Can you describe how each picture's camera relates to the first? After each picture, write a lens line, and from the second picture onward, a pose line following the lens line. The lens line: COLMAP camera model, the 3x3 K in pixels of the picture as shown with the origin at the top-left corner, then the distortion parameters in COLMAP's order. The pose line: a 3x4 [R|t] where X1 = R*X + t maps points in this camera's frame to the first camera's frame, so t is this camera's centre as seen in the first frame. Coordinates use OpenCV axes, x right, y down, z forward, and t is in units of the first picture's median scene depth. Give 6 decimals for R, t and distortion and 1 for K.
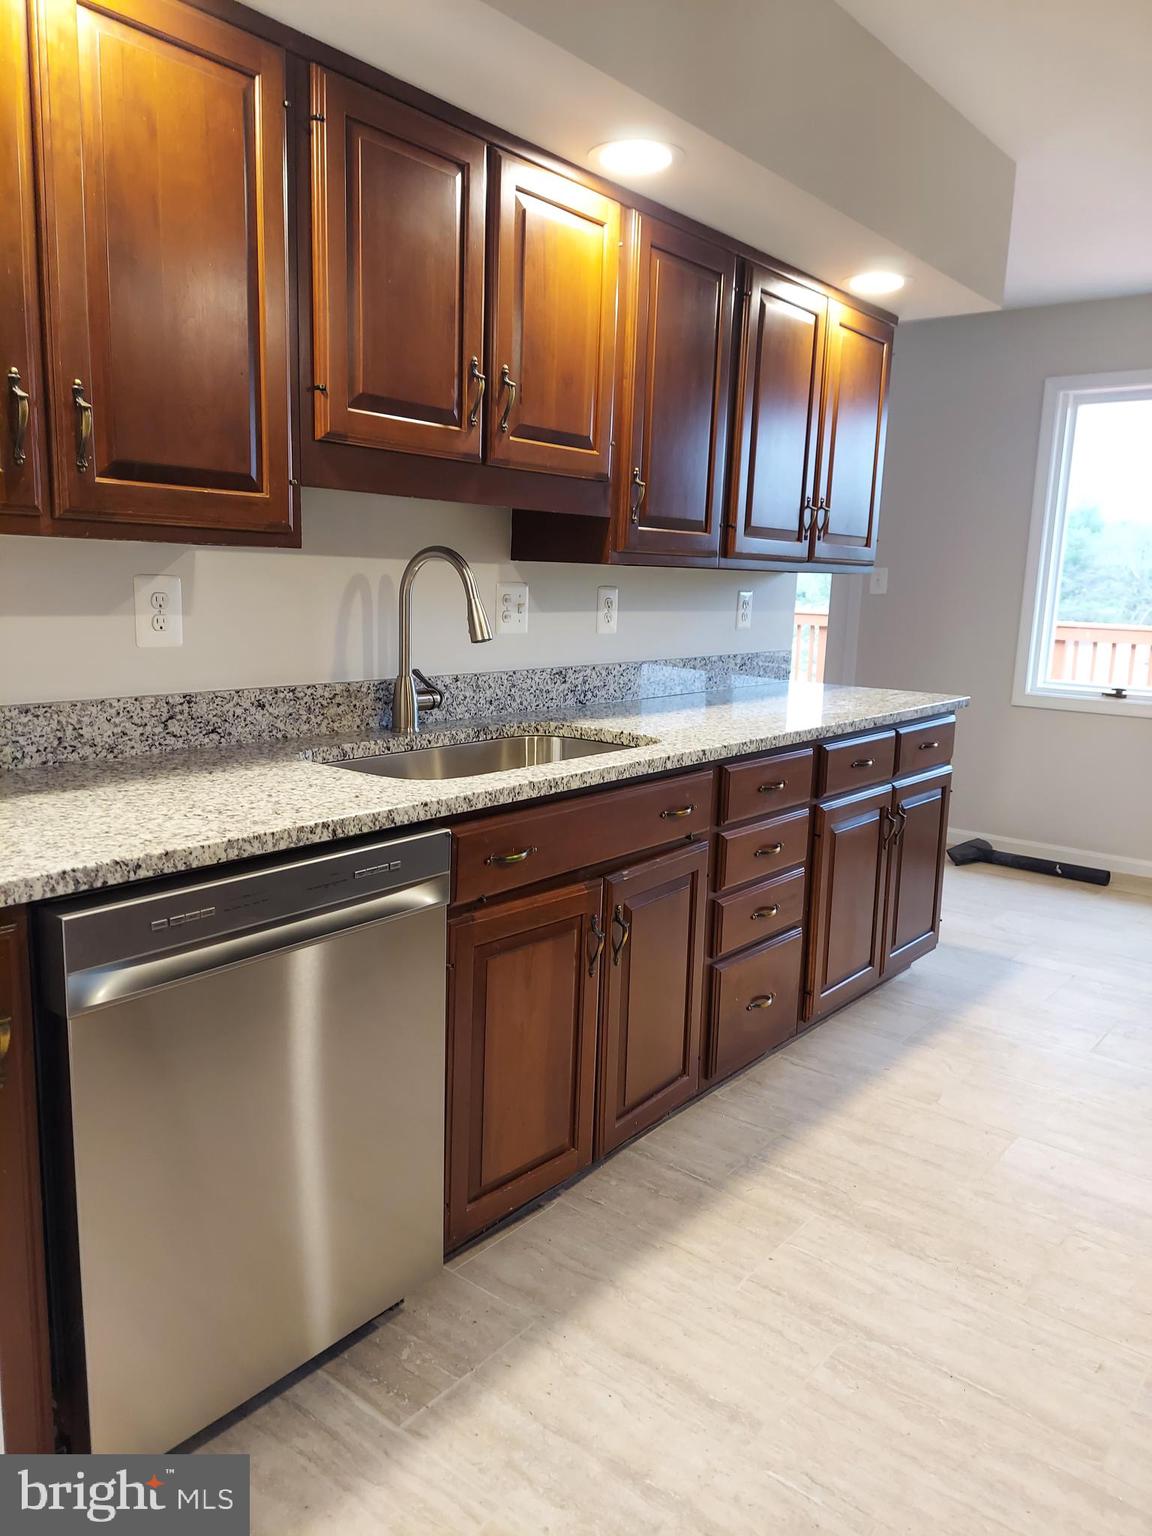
lens RADIAL K [[1098.4, 0, 576.0], [0, 1098.4, 768.0], [0, 0, 1]] dist [0.108220, -0.119716]
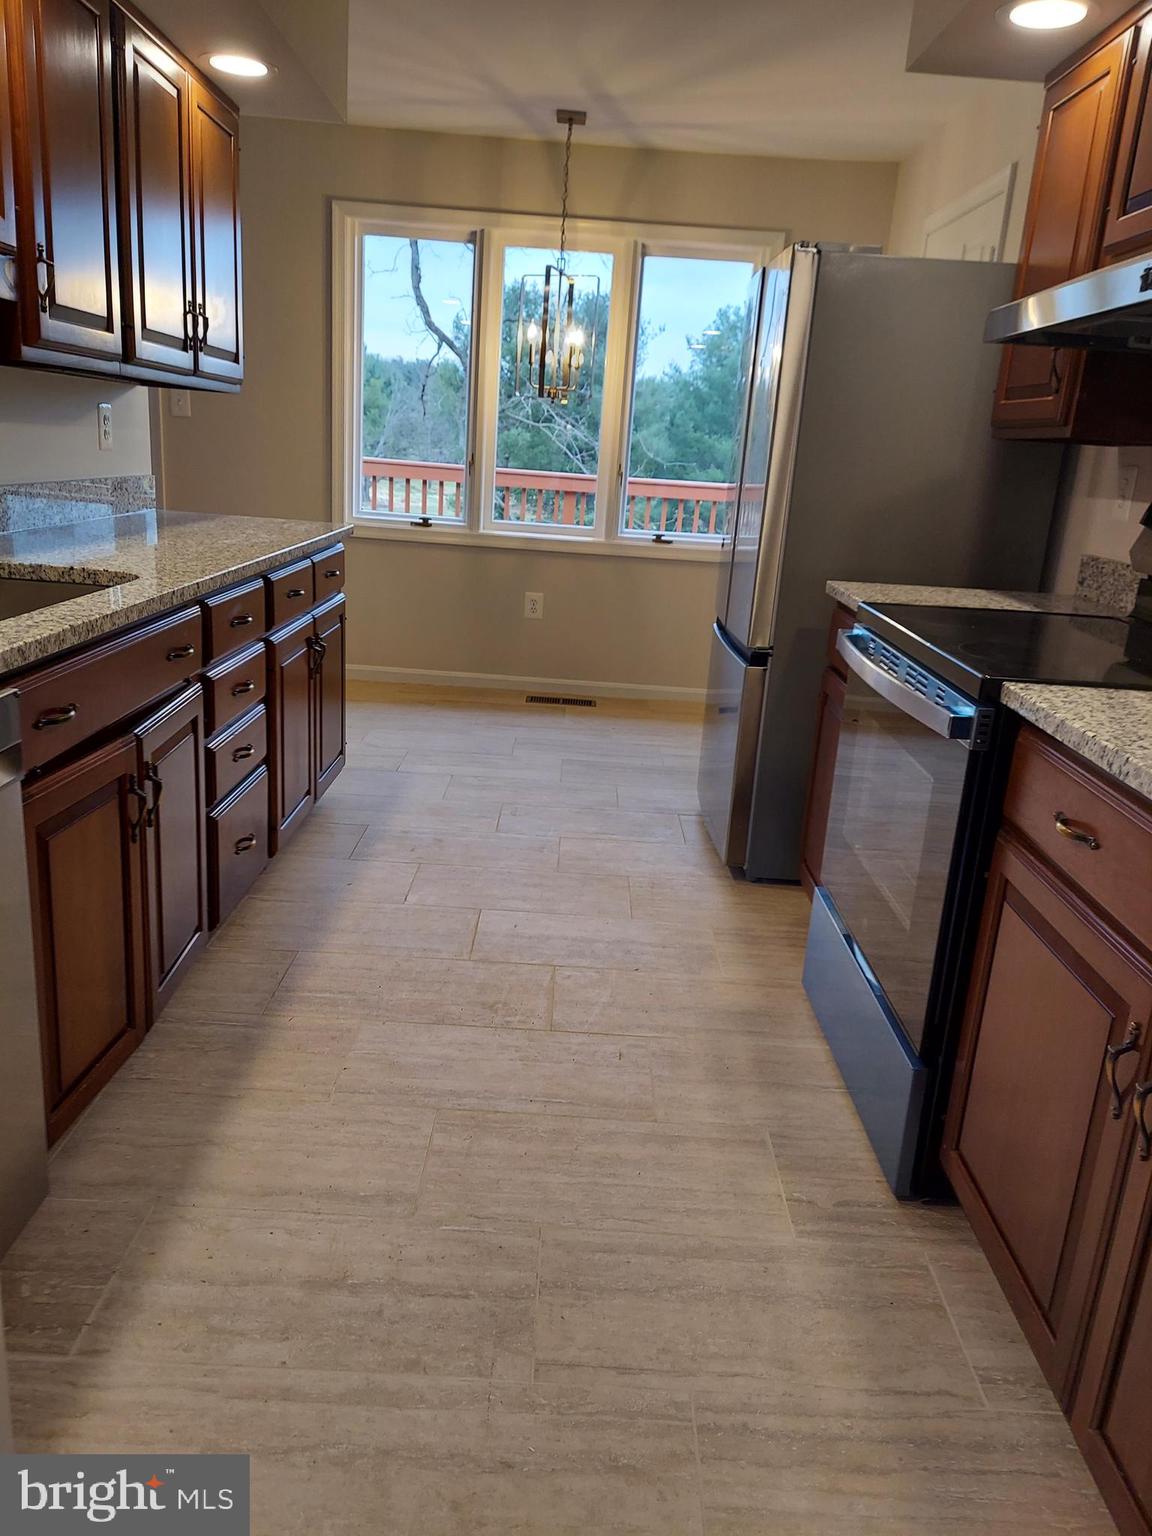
lens RADIAL K [[1120.0, 0, 586.0], [0, 1120.0, 762.0], [0, 0, 1]] dist [0.108192, -0.124060]
pose [[0.773239, -0.148910, 0.616383, -0.236774], [0.064146, 0.985418, 0.157595, 0.002478], [-0.630862, -0.082320, 0.771516, 0.054535]]
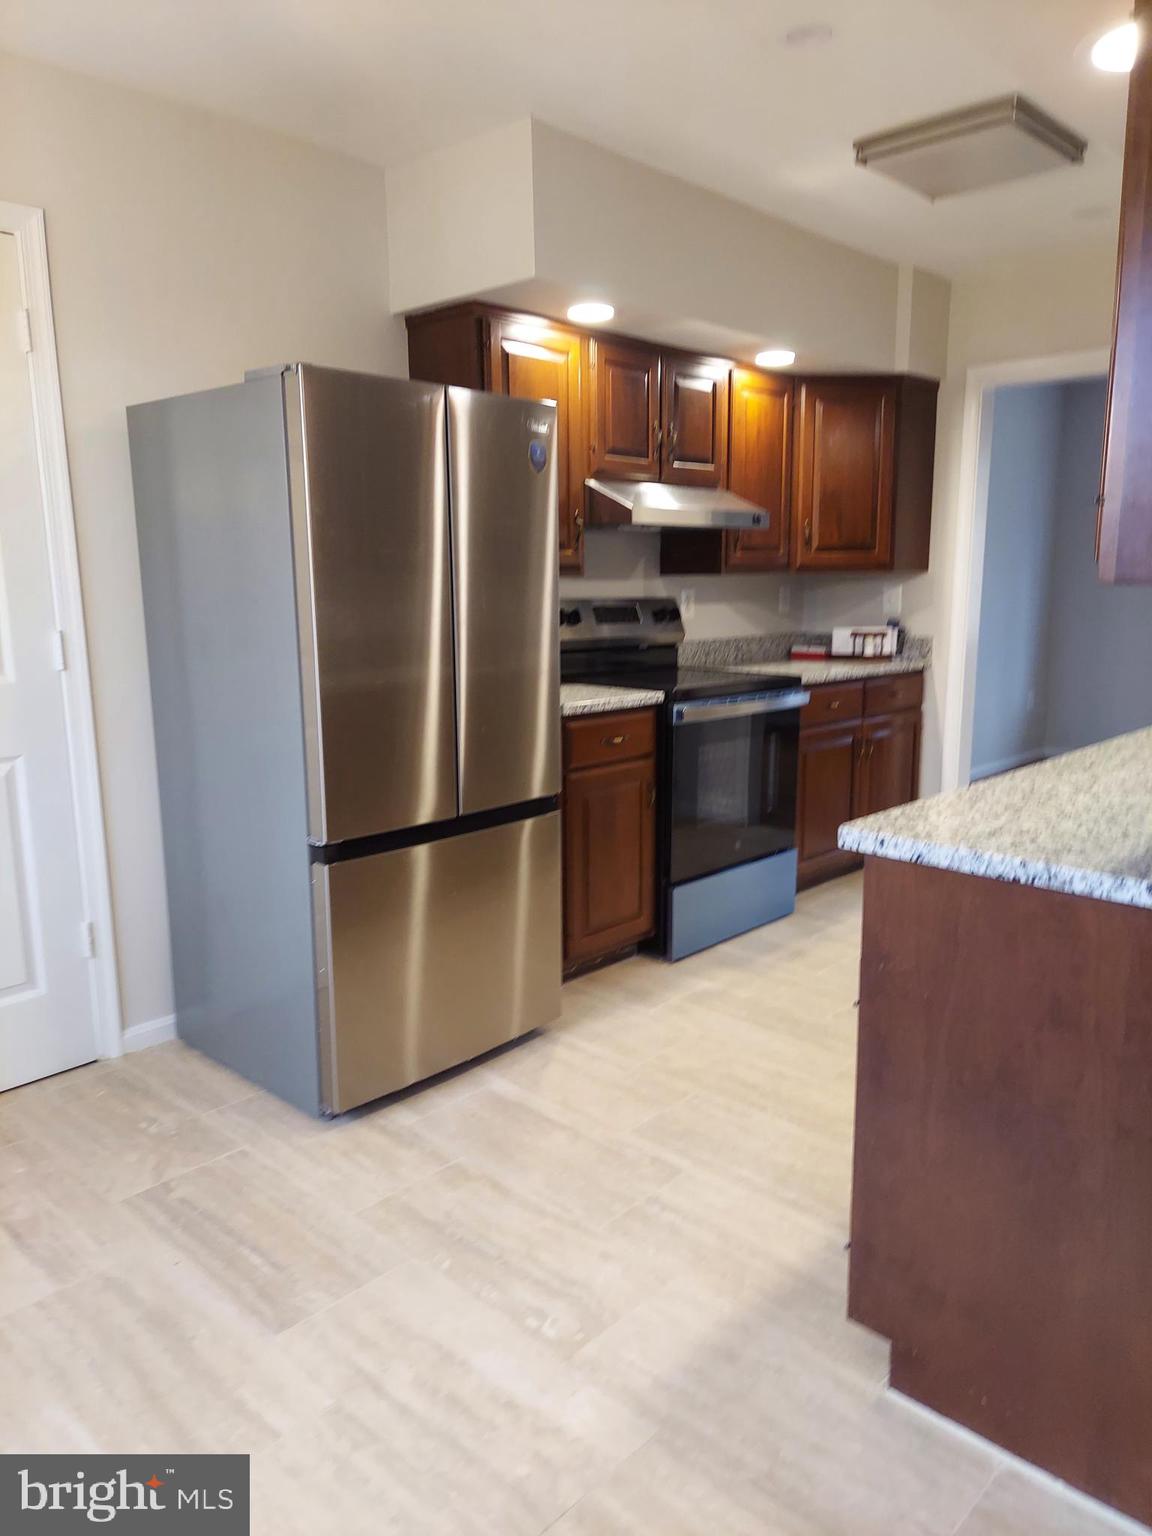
lens RADIAL K [[1102.1, 0, 576.0], [0, 1102.1, 768.0], [0, 0, 1]] dist [0.100485, -0.111219]
pose [[-0.997543, -0.037106, 0.059421, 0.663099], [-0.014595, 0.939672, 0.341766, -0.381914], [-0.068518, 0.340059, -0.937905, 2.186501]]
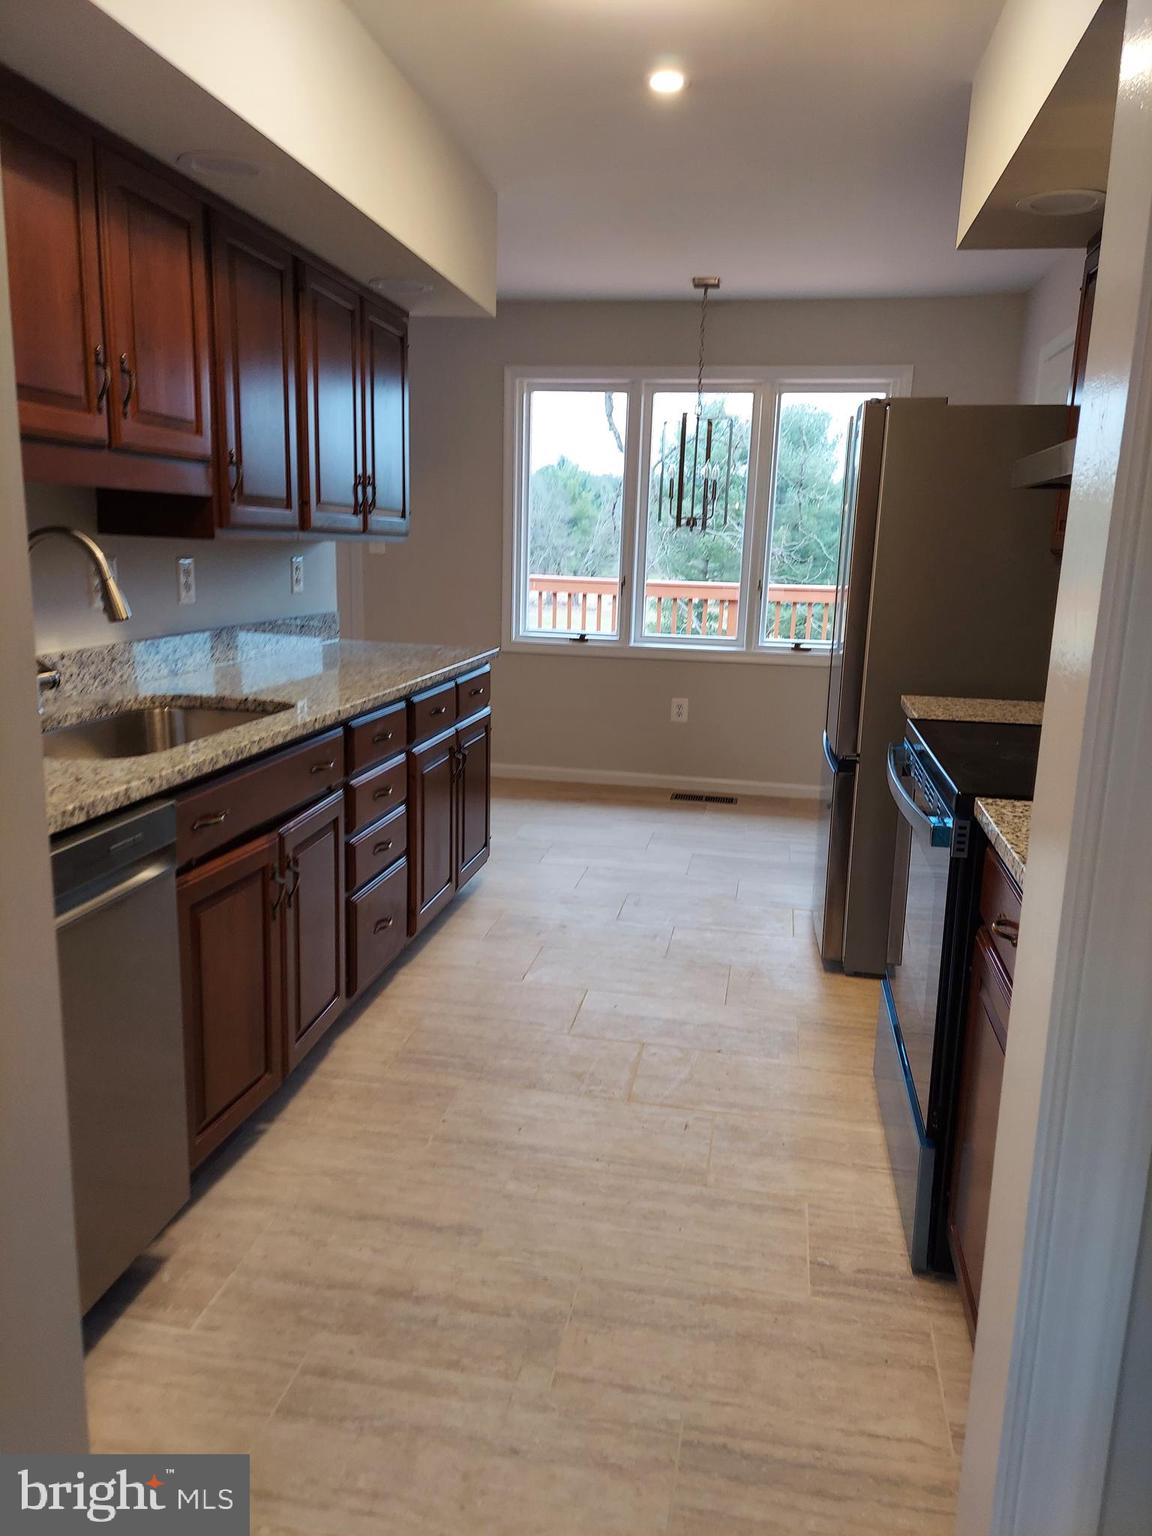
lens RADIAL K [[1098.4, 0, 576.0], [0, 1098.4, 768.0], [0, 0, 1]] dist [0.108220, -0.119716]
pose [[0.877458, -0.100914, 0.468917, -0.207514], [0.077962, 0.994623, 0.068163, -0.015270], [-0.473274, -0.023253, 0.880608, -0.118602]]
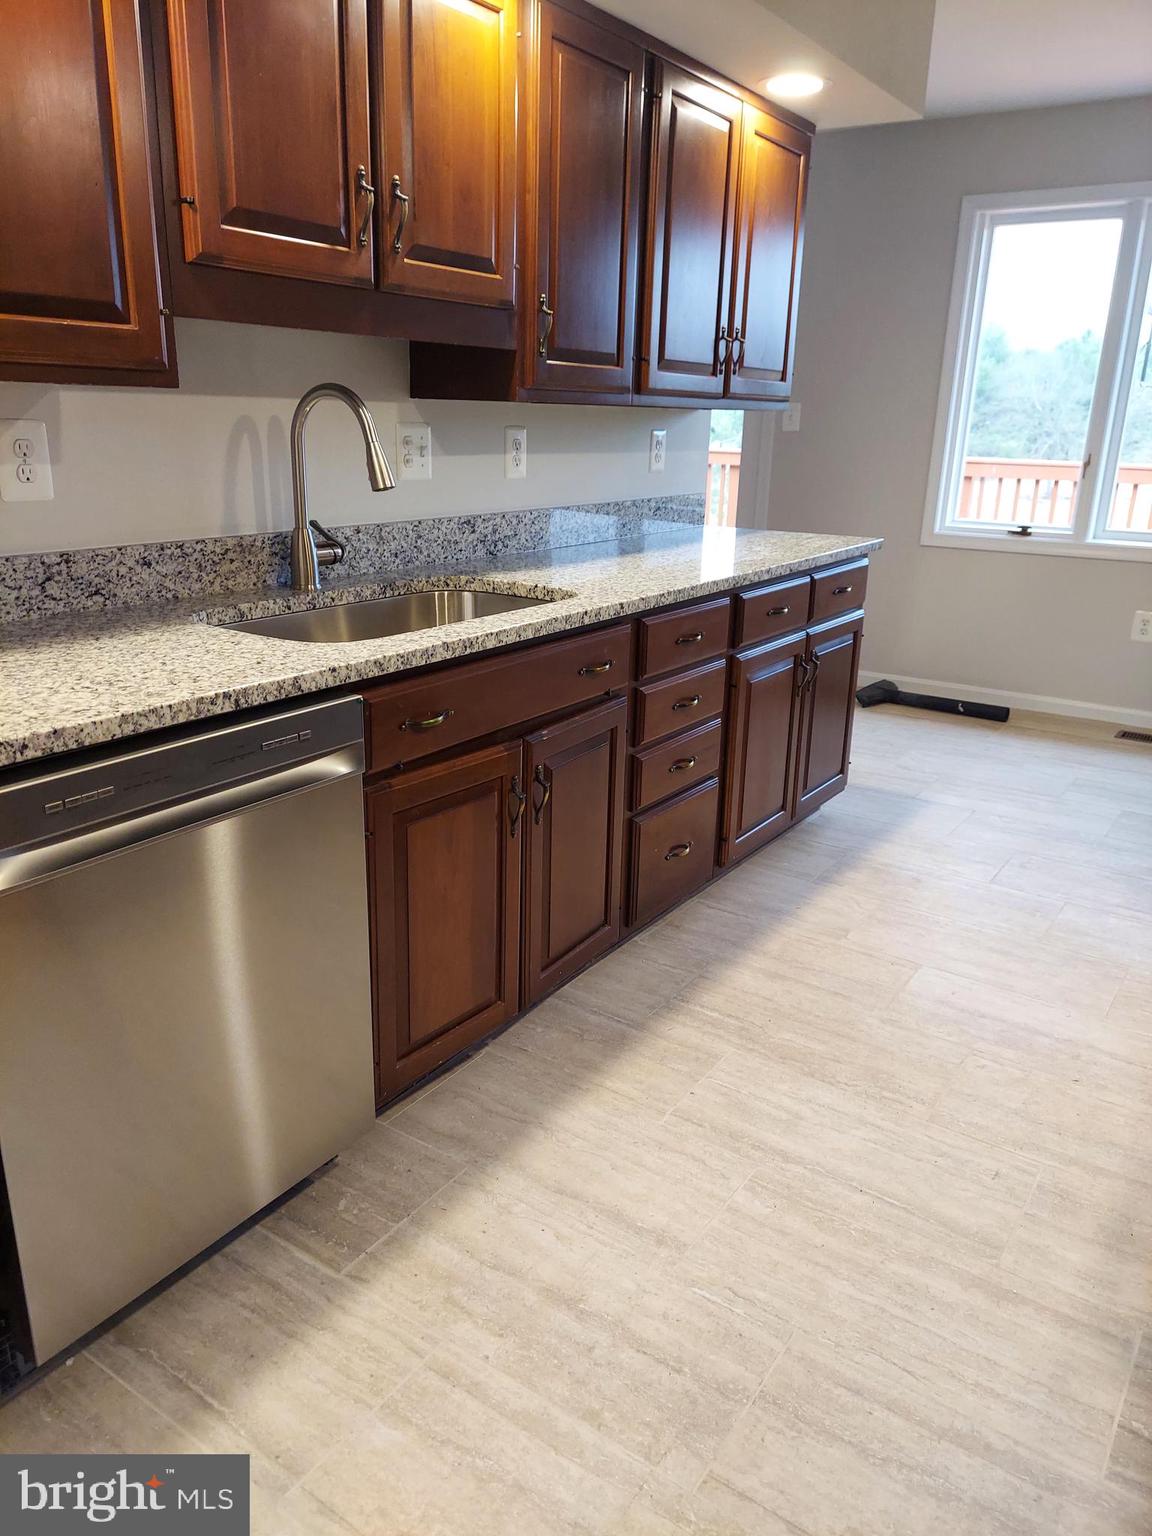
lens RADIAL K [[1102.1, 0, 576.0], [0, 1102.1, 768.0], [0, 0, 1]] dist [0.100485, -0.111219]
pose [[0.996416, -0.033380, 0.077720, -0.004220], [0.022418, 0.990197, 0.137866, -0.007448], [-0.081560, -0.135630, 0.987397, 0.020343]]
